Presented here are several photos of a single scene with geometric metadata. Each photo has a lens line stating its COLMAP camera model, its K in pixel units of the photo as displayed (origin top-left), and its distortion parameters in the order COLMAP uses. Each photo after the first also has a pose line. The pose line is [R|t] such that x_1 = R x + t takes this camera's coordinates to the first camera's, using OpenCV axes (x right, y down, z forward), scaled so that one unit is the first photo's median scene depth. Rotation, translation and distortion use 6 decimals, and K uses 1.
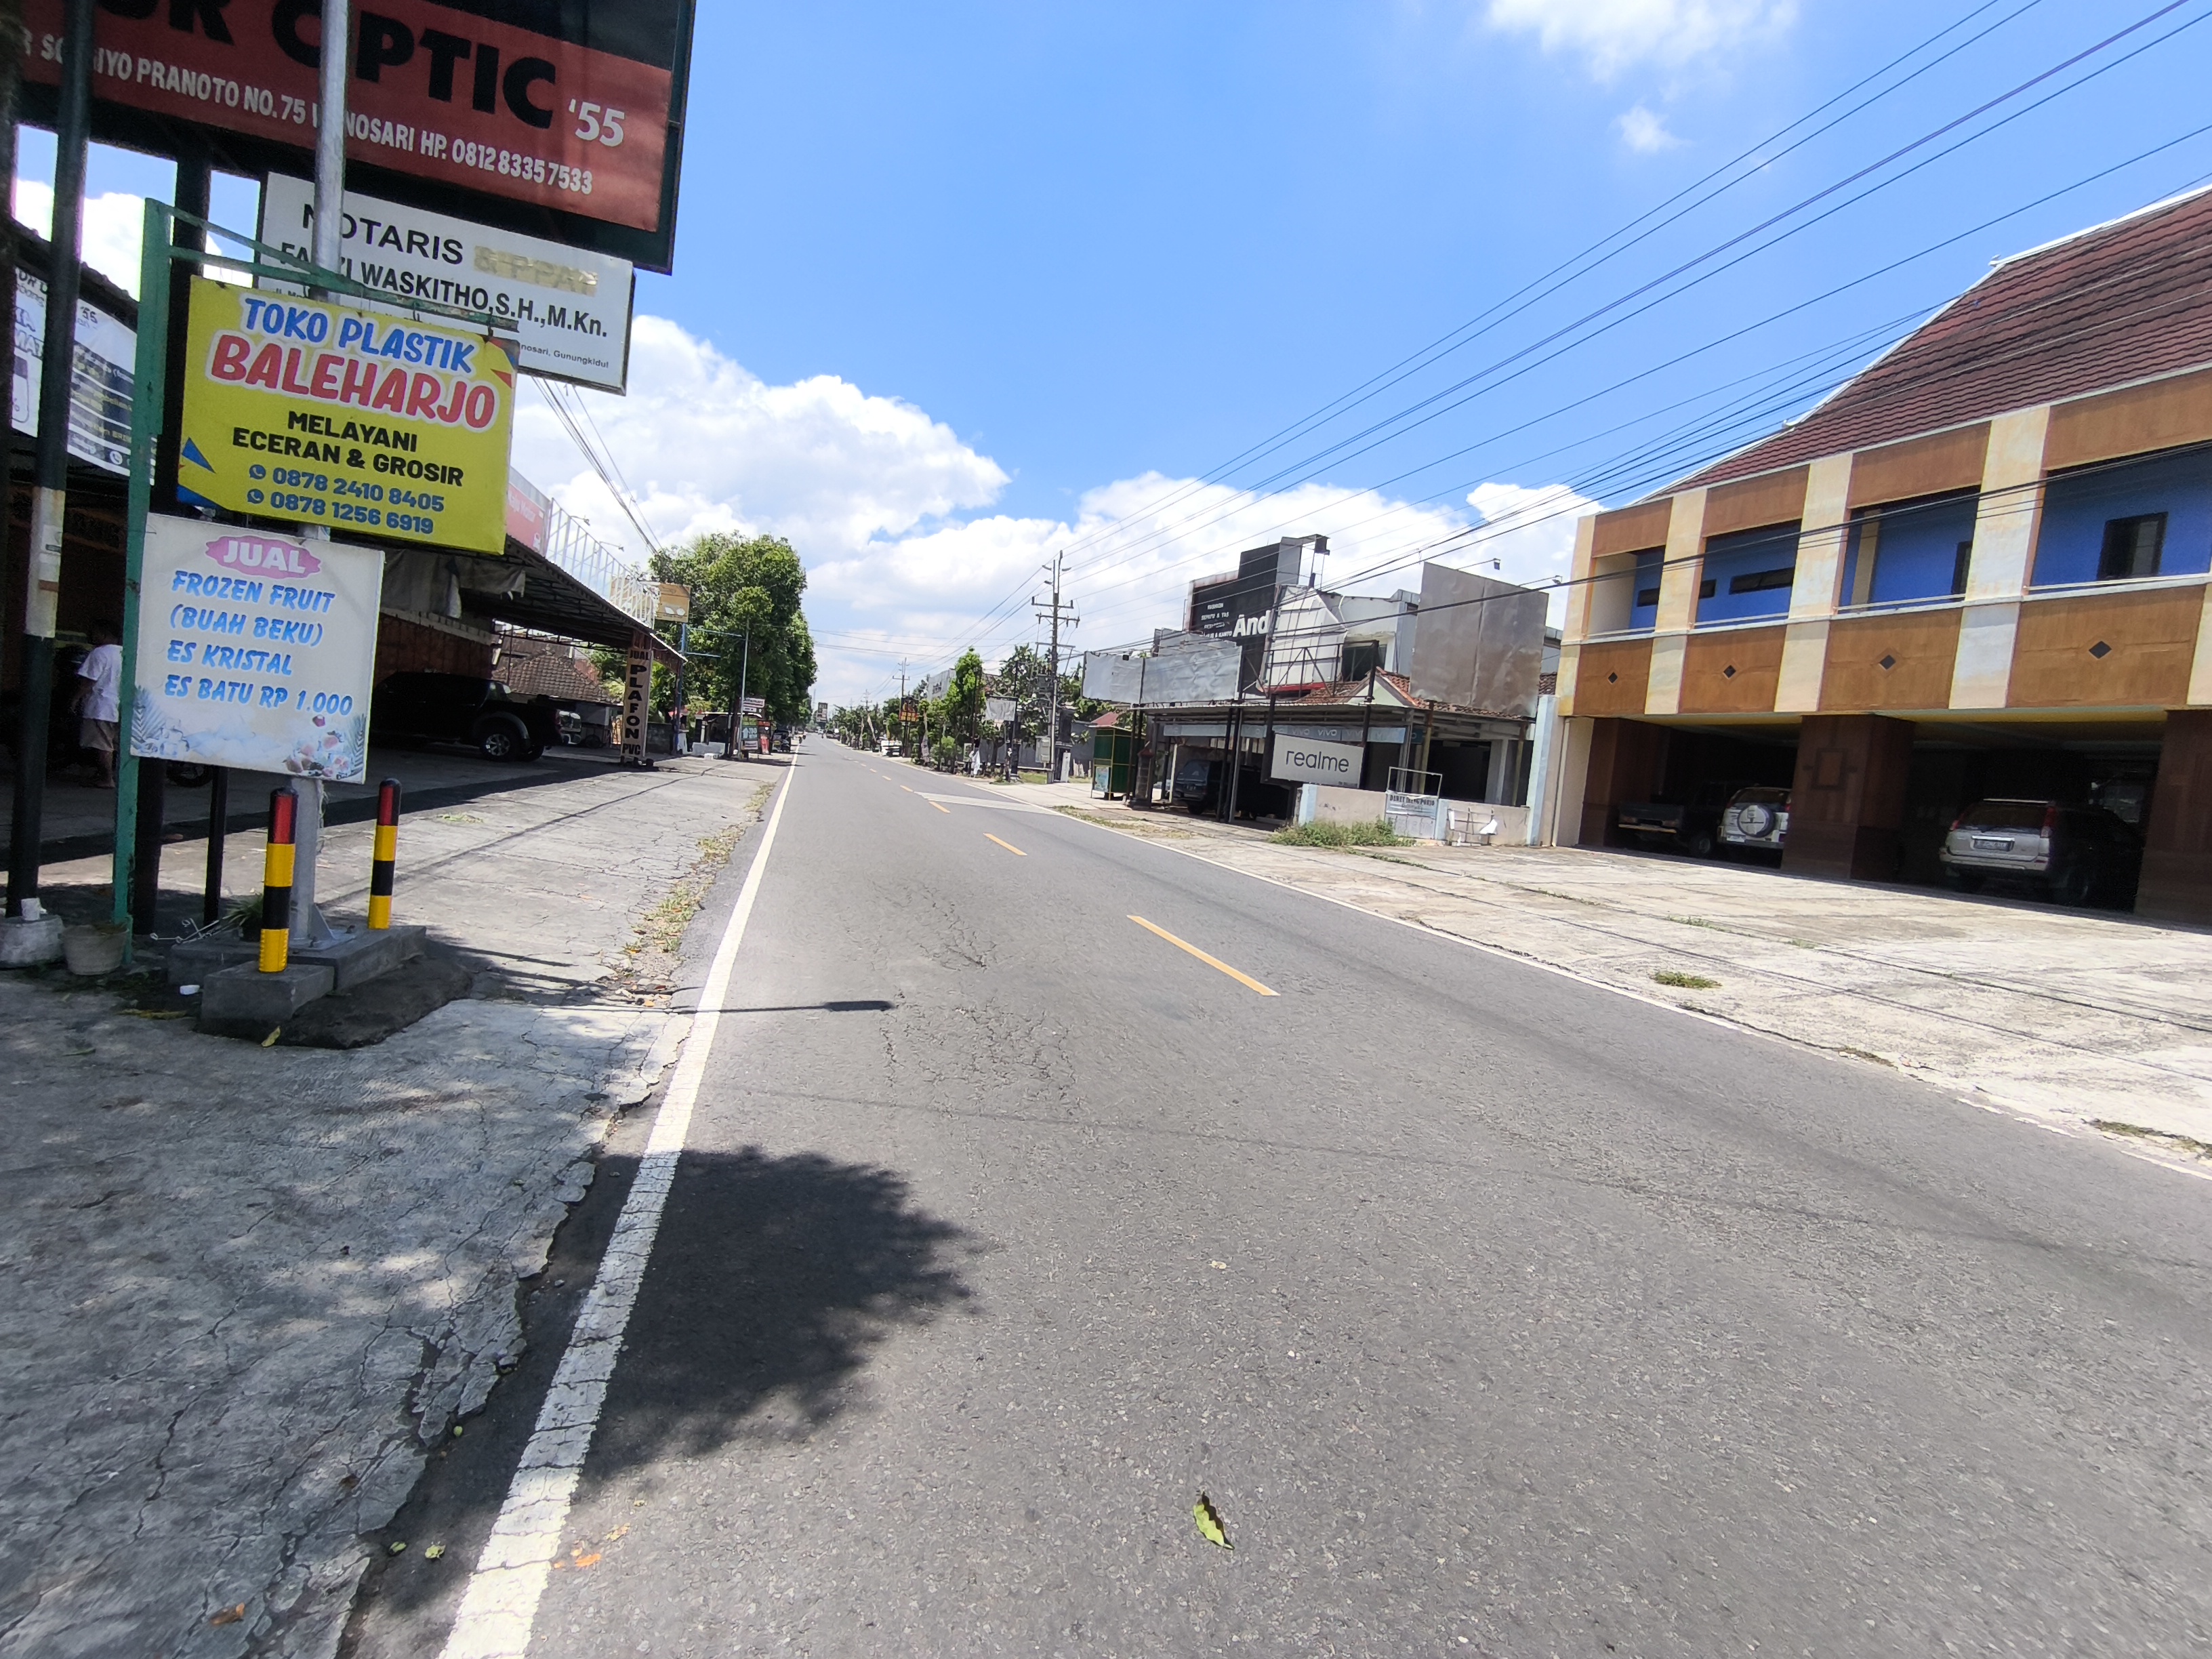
lens RADIAL K [[1026.4, 0, 1105.4], [0, 1026.4, 821.2], [0, 0, 1]] dist [-0.000945, 0.012061]
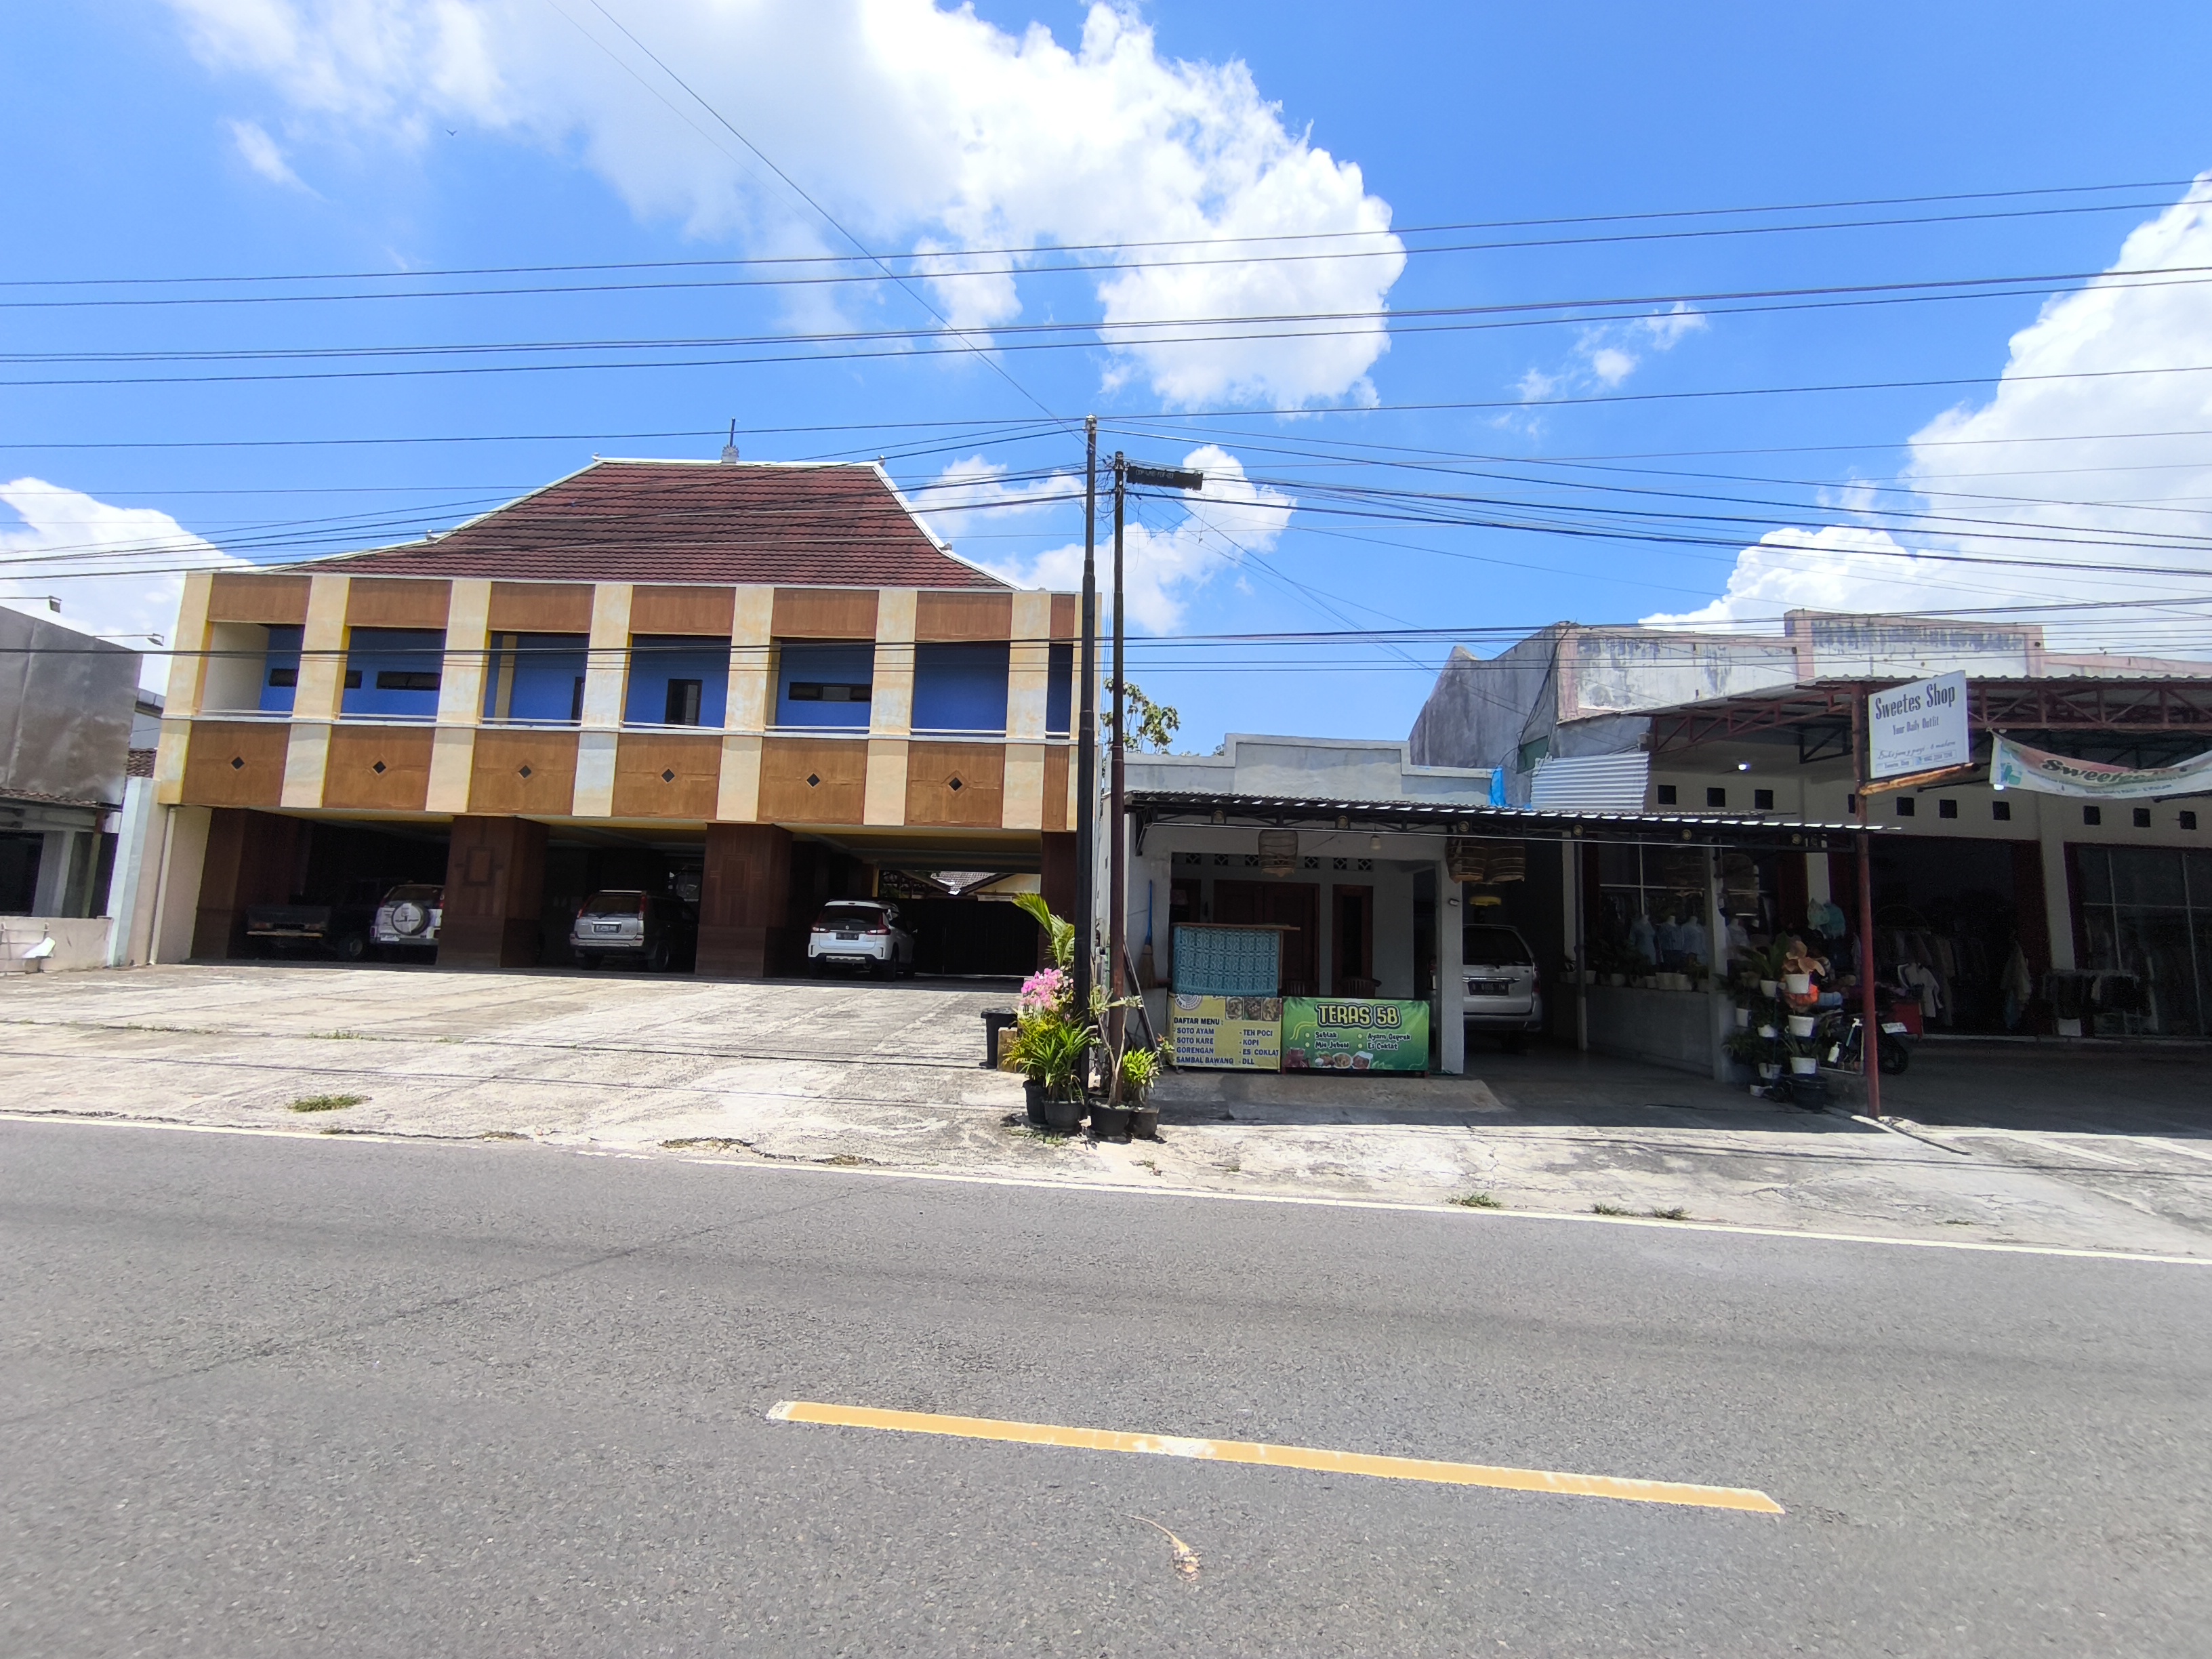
lens RADIAL K [[1026.4, 0, 1105.4], [0, 1026.4, 821.2], [0, 0, 1]] dist [-0.000945, 0.012061]
pose [[0.402154, 0.026660, 0.915184, -0.014429], [0.052441, 0.997264, -0.052095, -0.009371], [-0.914069, 0.068943, 0.399656, -0.028987]]
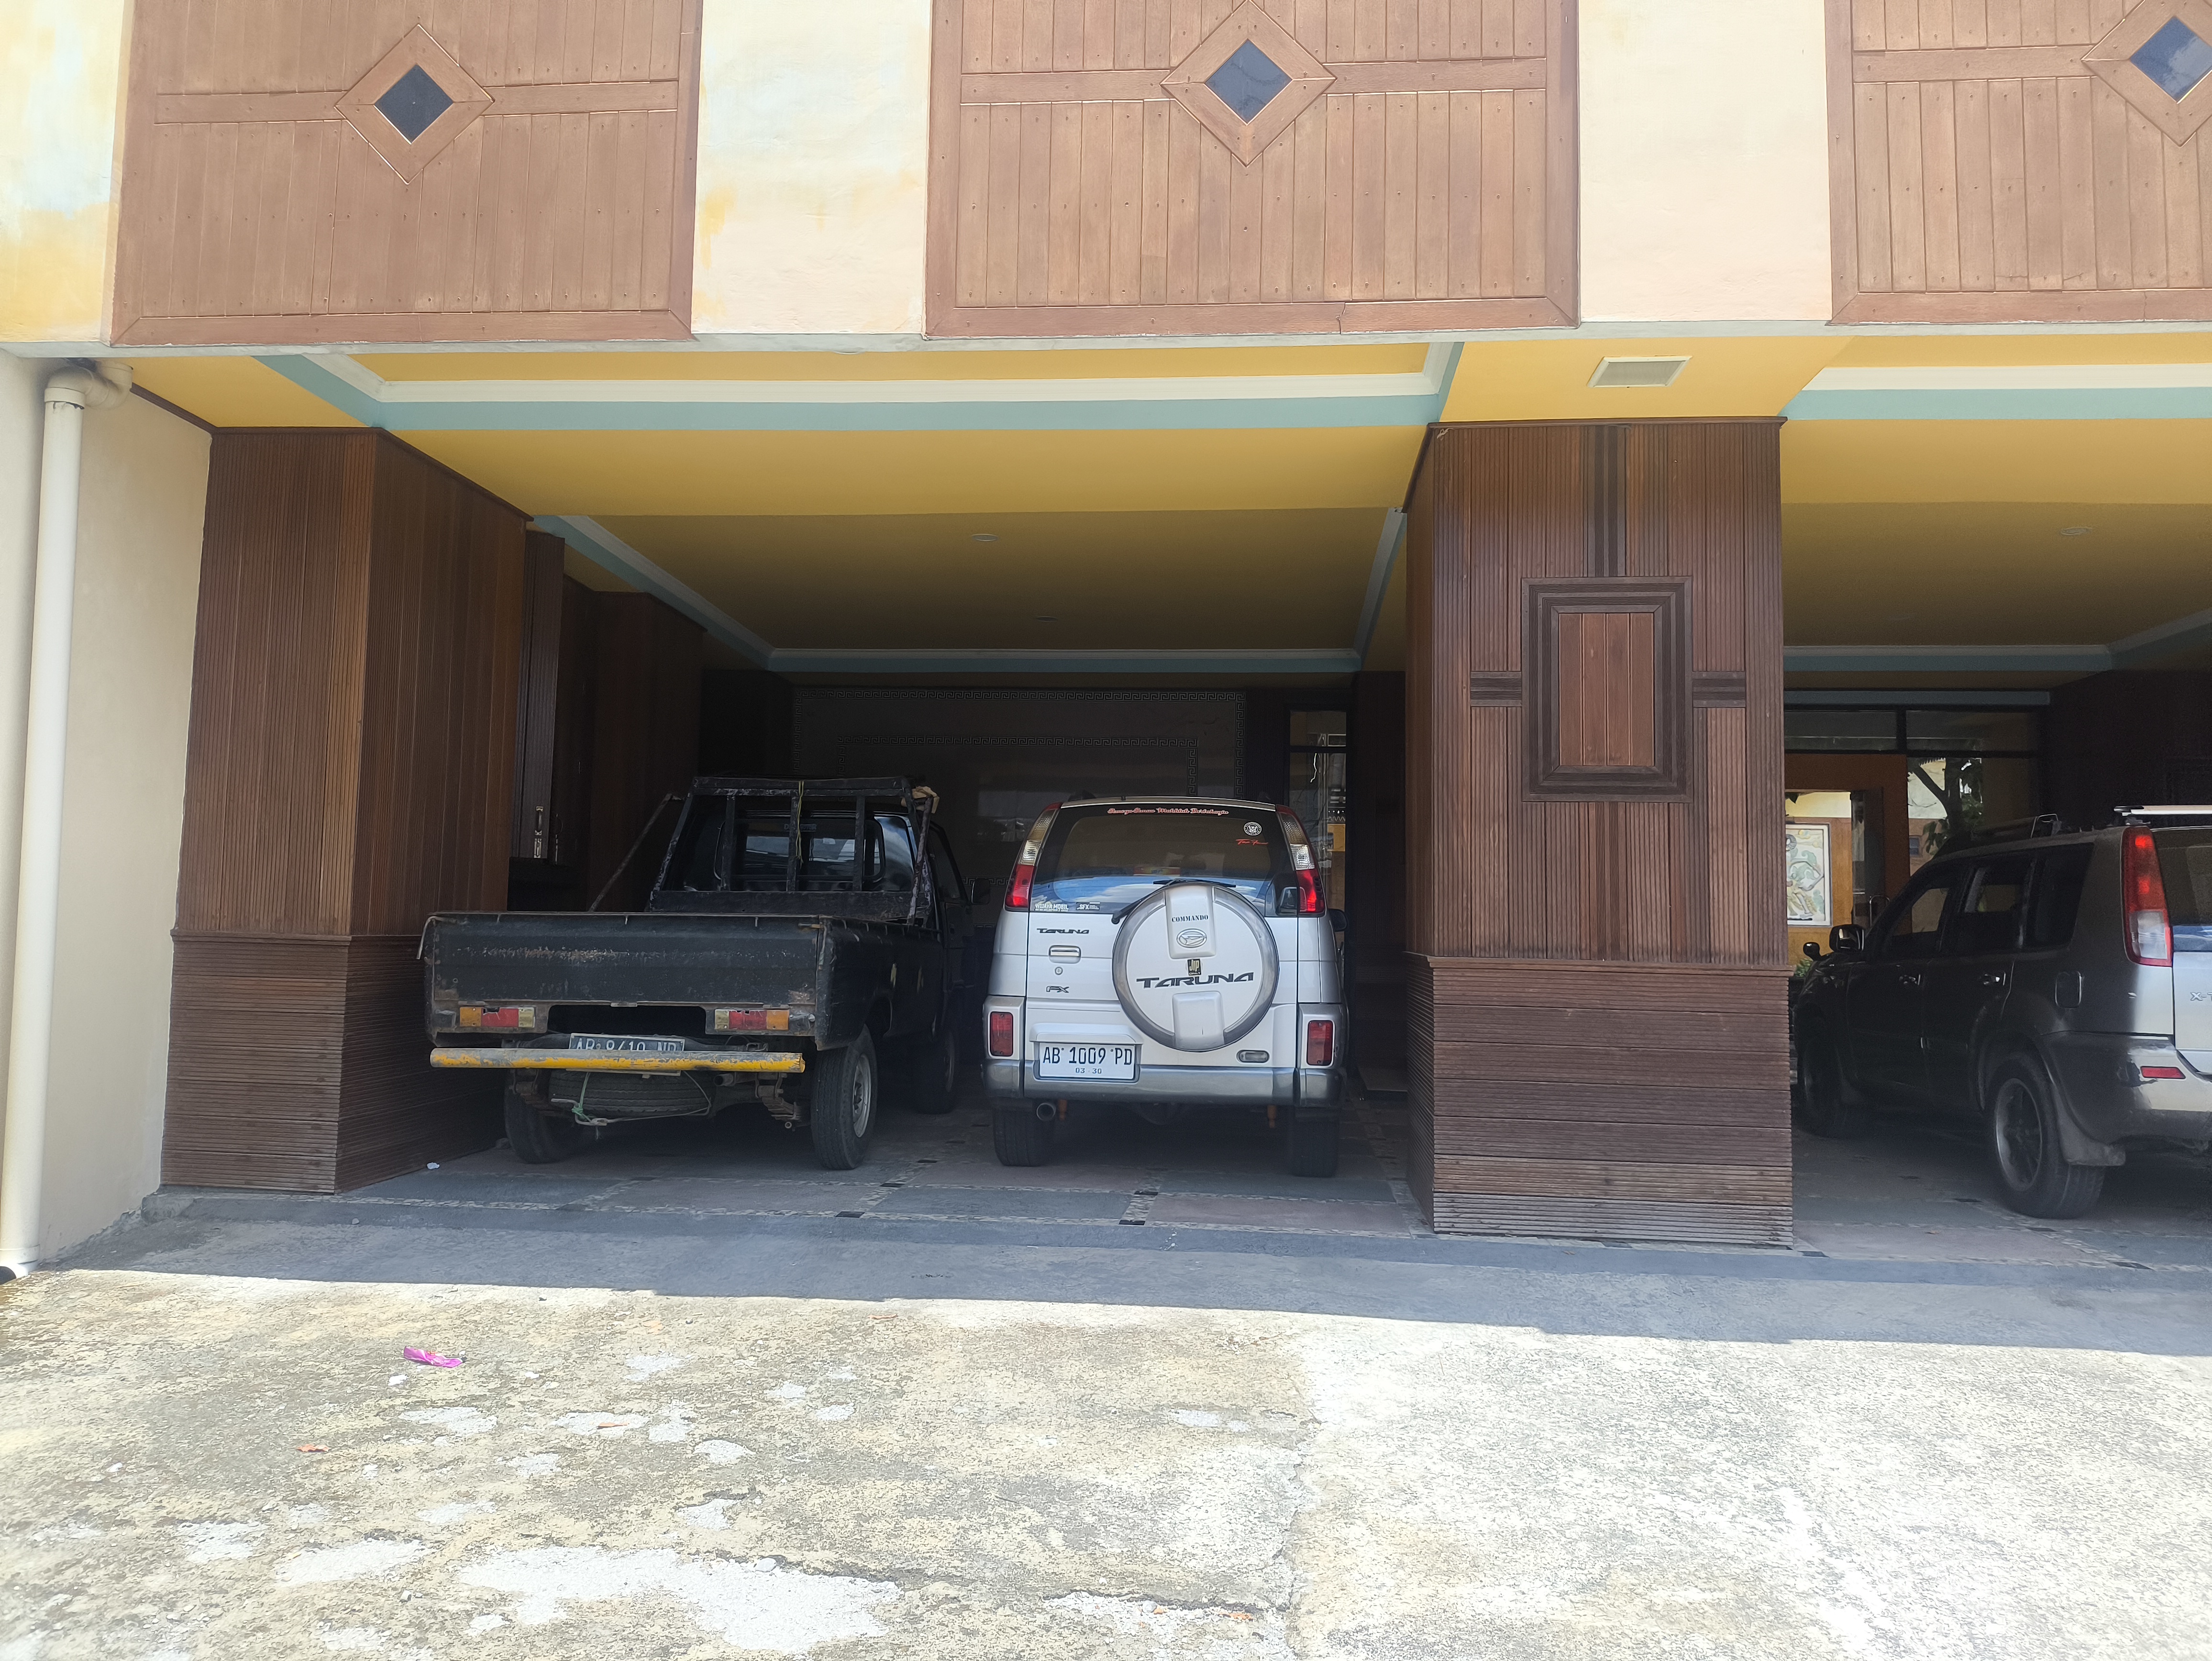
lens RADIAL K [[1634.4, 0, 1088.1], [0, 1634.4, 795.9], [0, 0, 1]] dist [0.133076, -0.220189]
pose [[0.464841, -0.024550, 0.885054, 0.471445], [0.071284, 0.997408, -0.009773, -0.042846], [-0.882520, 0.067633, 0.465386, 1.181721]]
